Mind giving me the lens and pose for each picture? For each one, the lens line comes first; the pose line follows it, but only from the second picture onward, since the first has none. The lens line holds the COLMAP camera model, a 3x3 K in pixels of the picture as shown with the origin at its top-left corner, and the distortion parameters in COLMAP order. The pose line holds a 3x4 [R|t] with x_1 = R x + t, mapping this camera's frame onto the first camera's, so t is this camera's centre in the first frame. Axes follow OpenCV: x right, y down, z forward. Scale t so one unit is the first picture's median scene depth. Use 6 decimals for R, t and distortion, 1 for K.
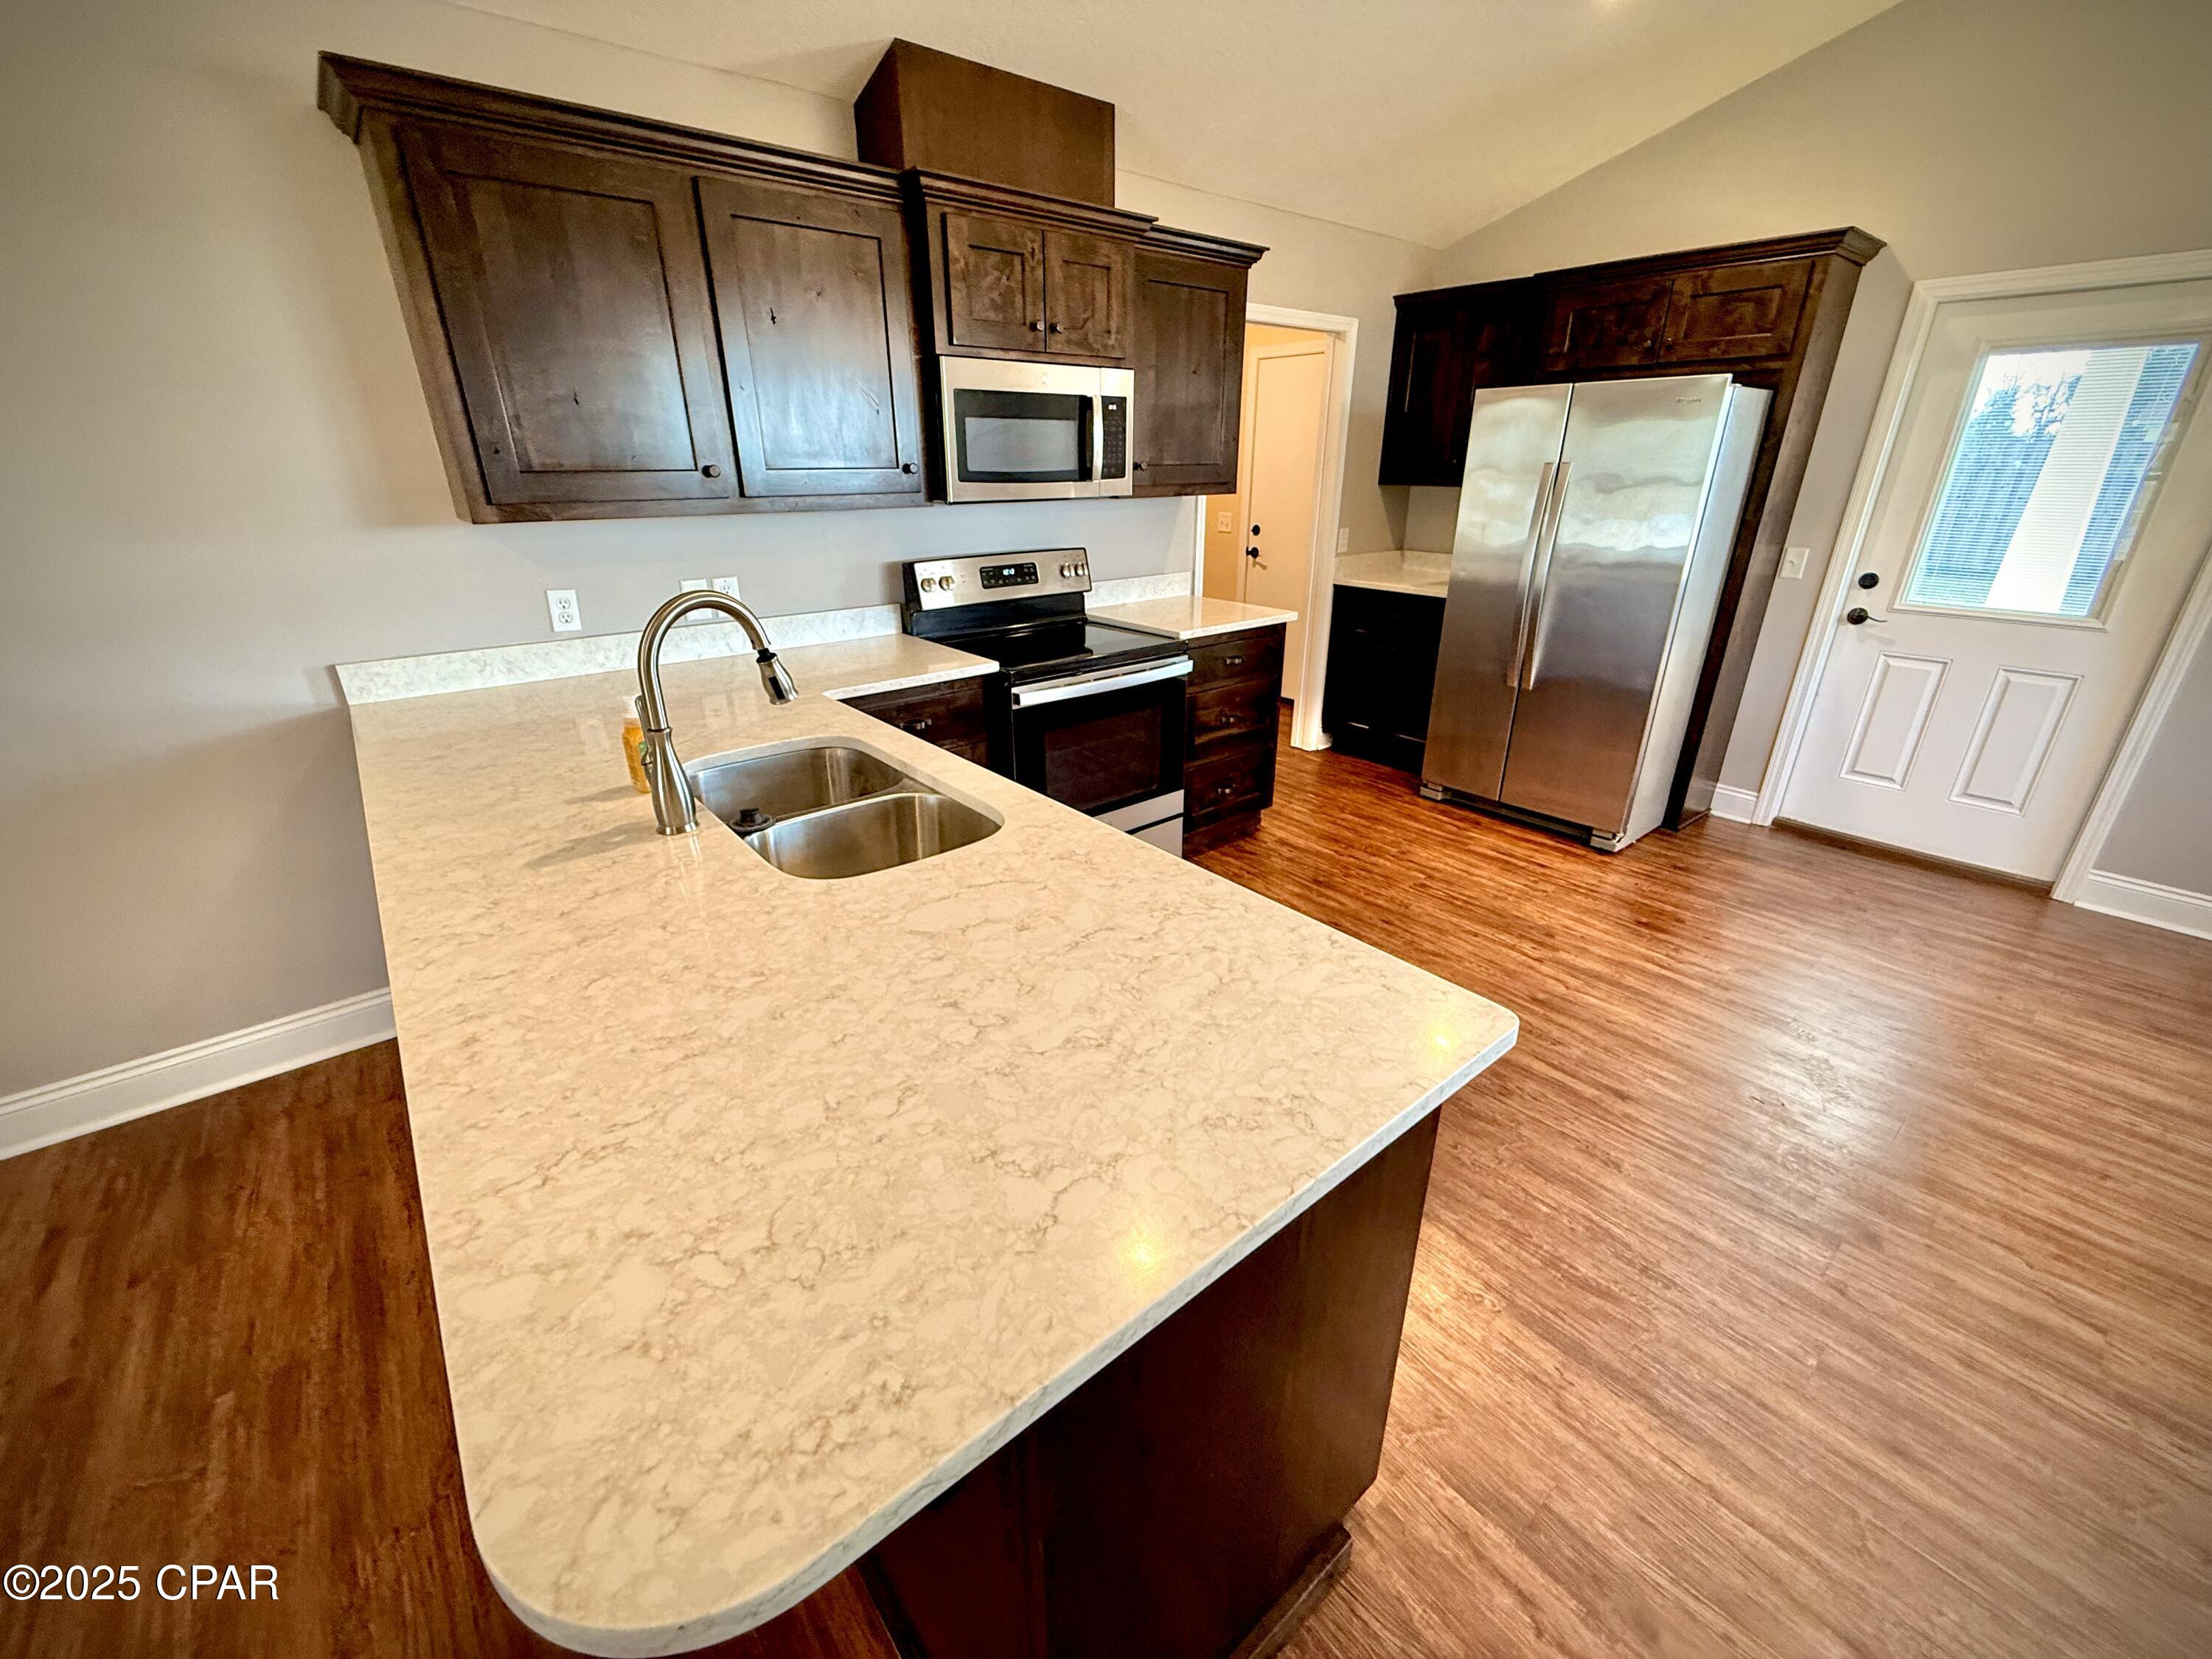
lens RADIAL K [[893.8, 0, 1099.5], [0, 893.8, 832.1], [0, 0, 1]] dist [-0.002298, 0.001242]
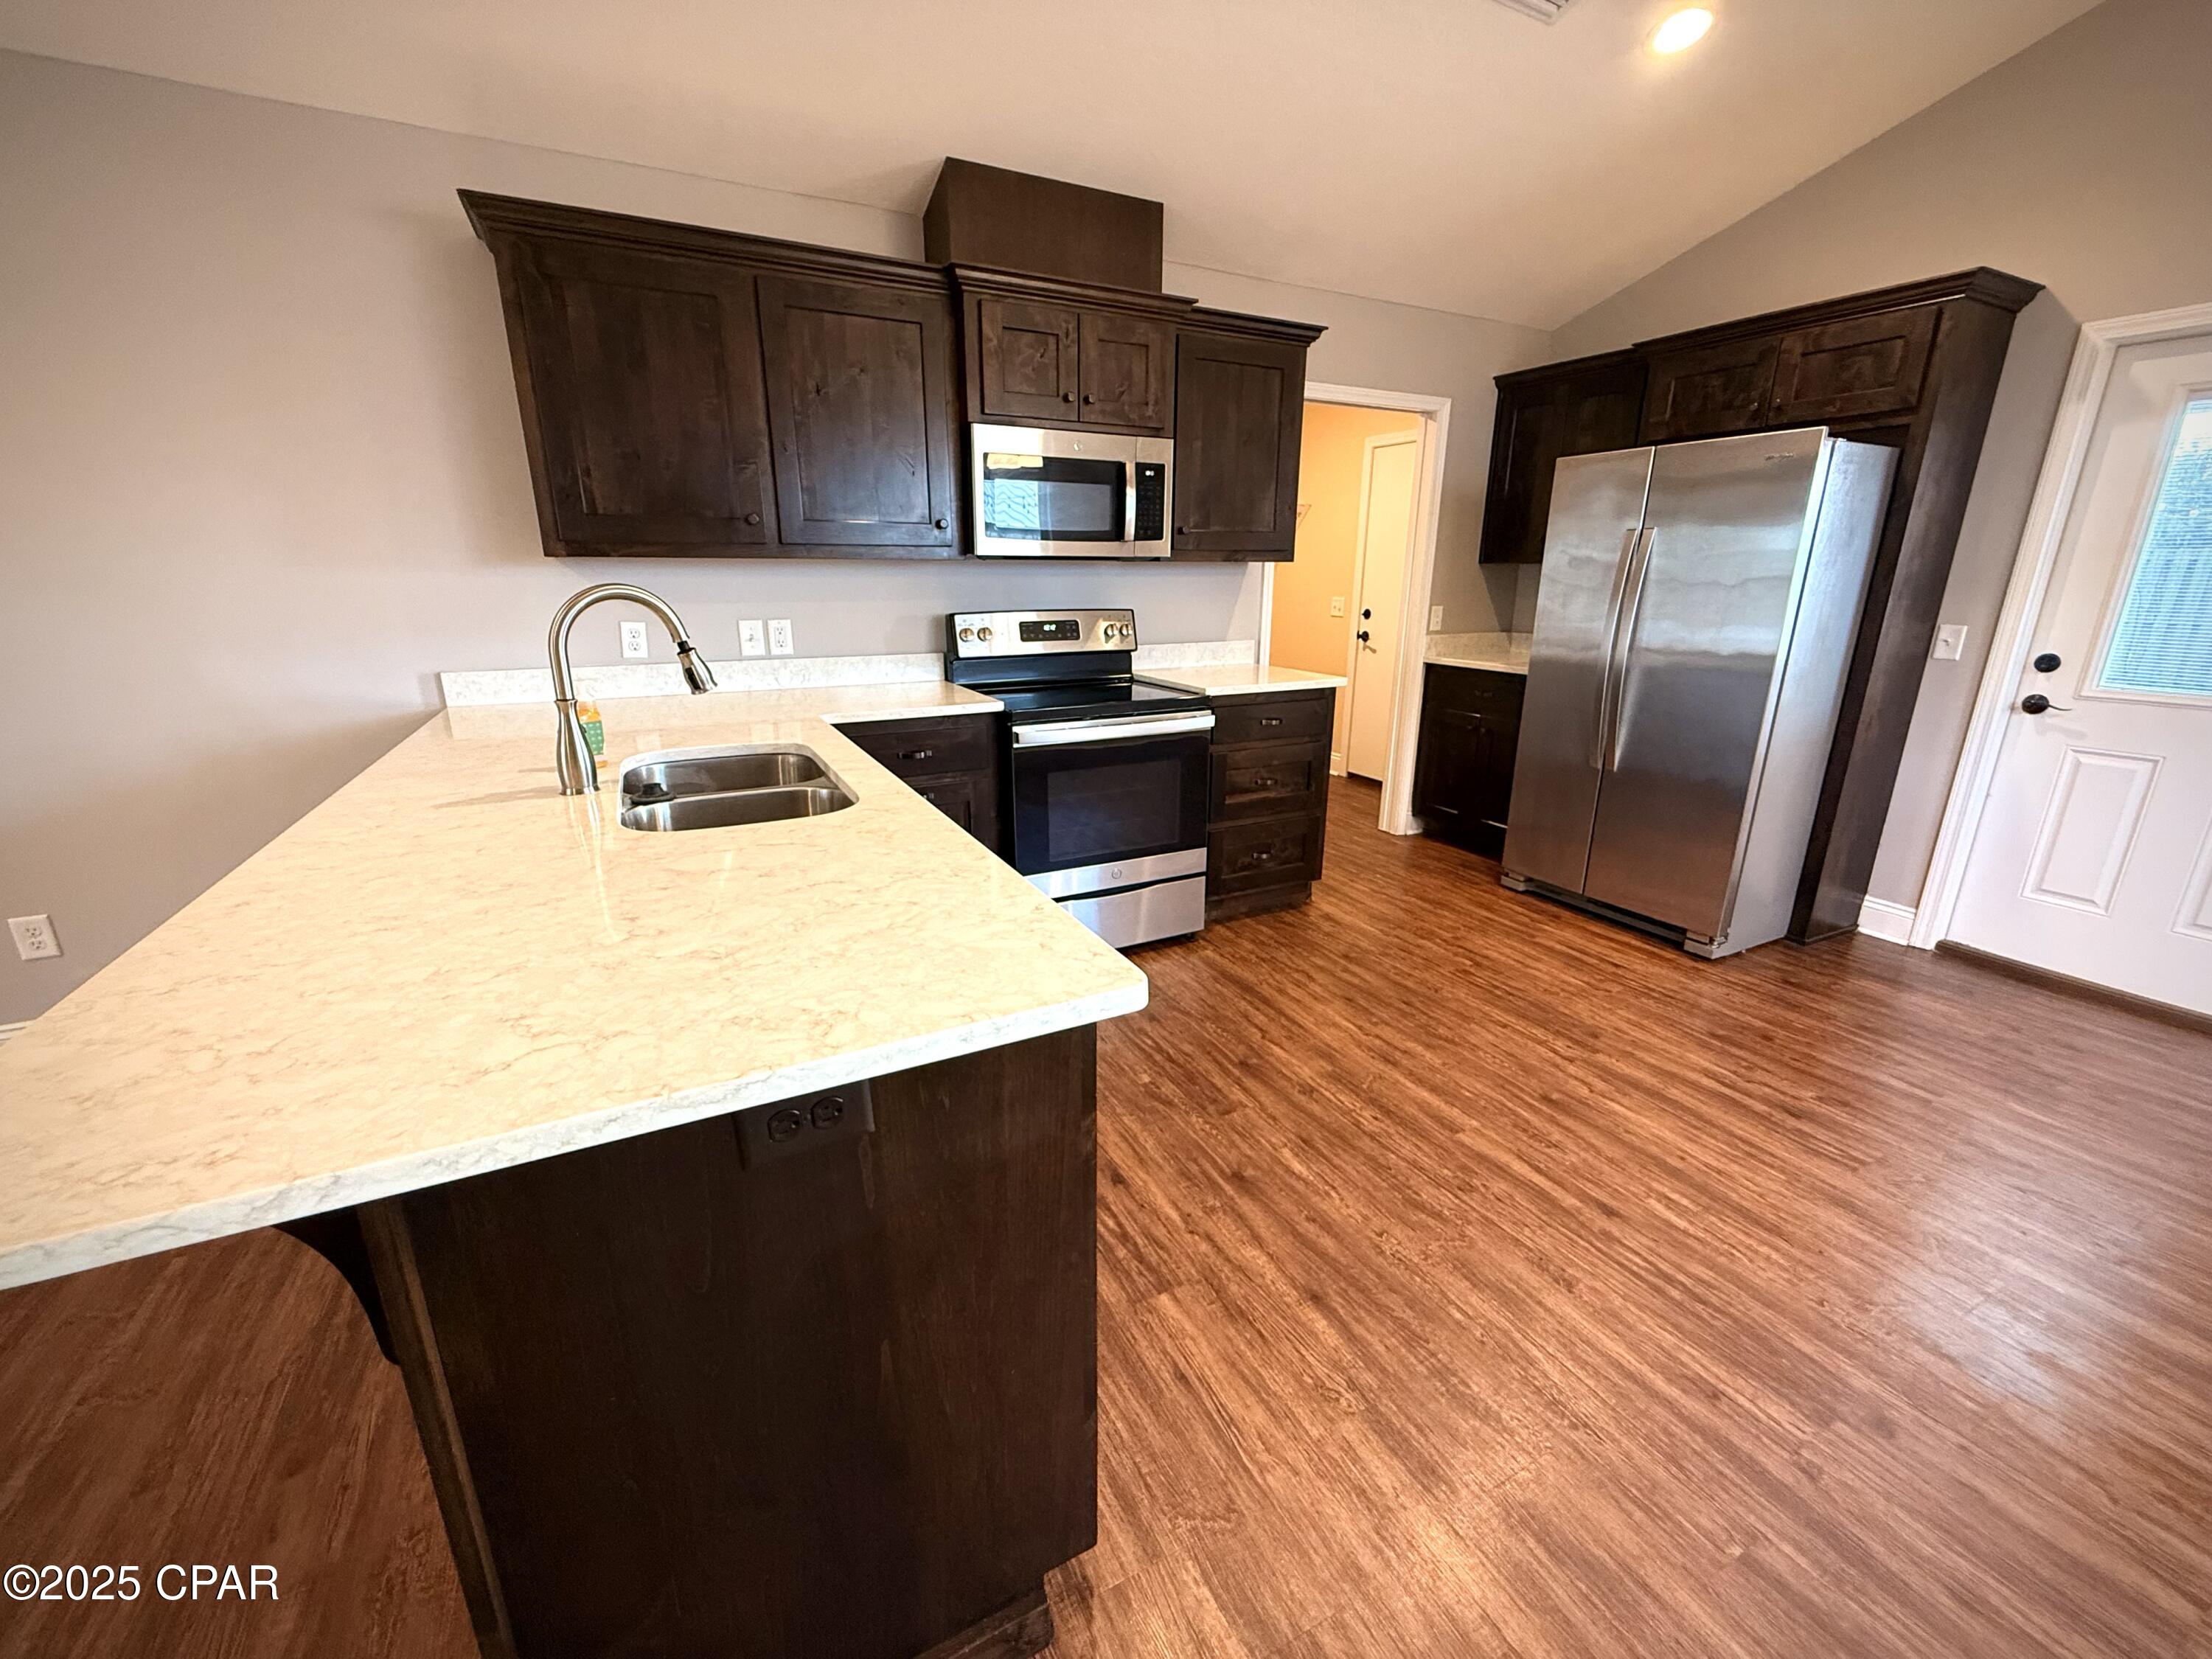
lens RADIAL K [[893.8, 0, 1102.7], [0, 893.8, 832.2], [0, 0, 1]] dist [-0.002298, 0.001242]
pose [[0.976248, 0.066625, -0.206160, 0.218913], [-0.089500, 0.990574, -0.103693, 0.056390], [0.197308, 0.119682, 0.973009, 0.026850]]
